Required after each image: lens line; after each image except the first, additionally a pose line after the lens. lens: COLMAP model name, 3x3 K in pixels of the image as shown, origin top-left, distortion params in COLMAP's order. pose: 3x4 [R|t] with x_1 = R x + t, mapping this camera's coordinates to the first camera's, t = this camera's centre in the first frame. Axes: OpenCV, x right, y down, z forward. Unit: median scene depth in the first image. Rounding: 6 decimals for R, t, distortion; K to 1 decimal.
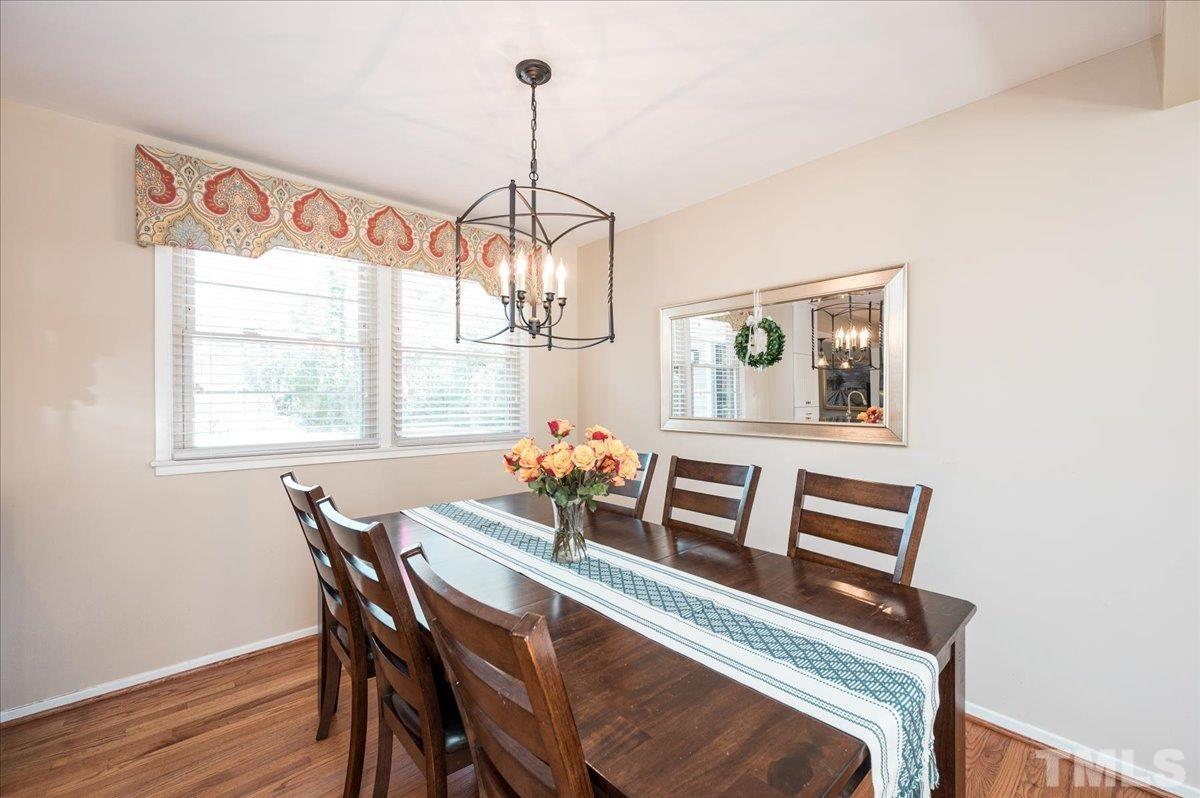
lens RADIAL K [[498.0, 0, 600.0], [0, 498.0, 399.0], [0, 0, 1]] dist [-0.000012, 0.000164]
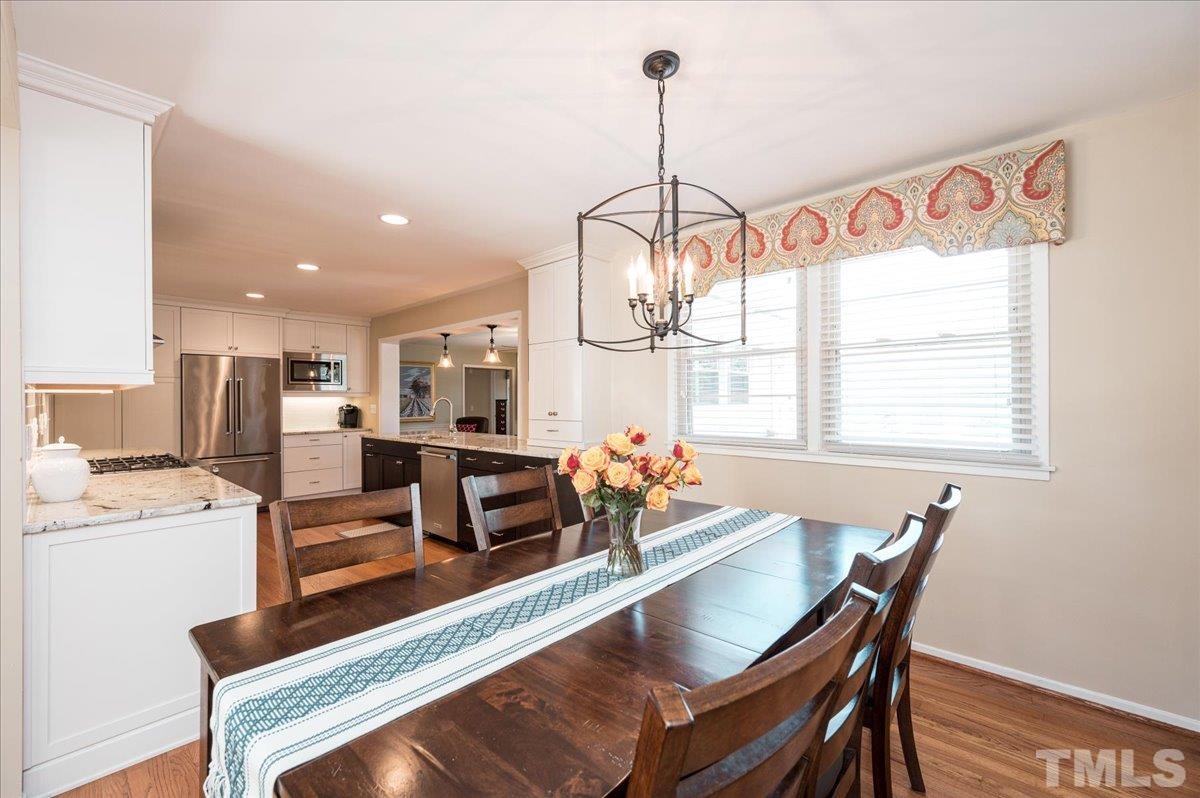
lens RADIAL K [[500.8, 0, 600.0], [0, 500.8, 399.0], [0, 0, 1]] dist [0.013801, -0.000149]
pose [[0.107214, 0.006305, -0.994216, 0.268769], [-0.002859, 0.999978, 0.006033, -0.004893], [0.994232, 0.002195, 0.107230, 0.257605]]
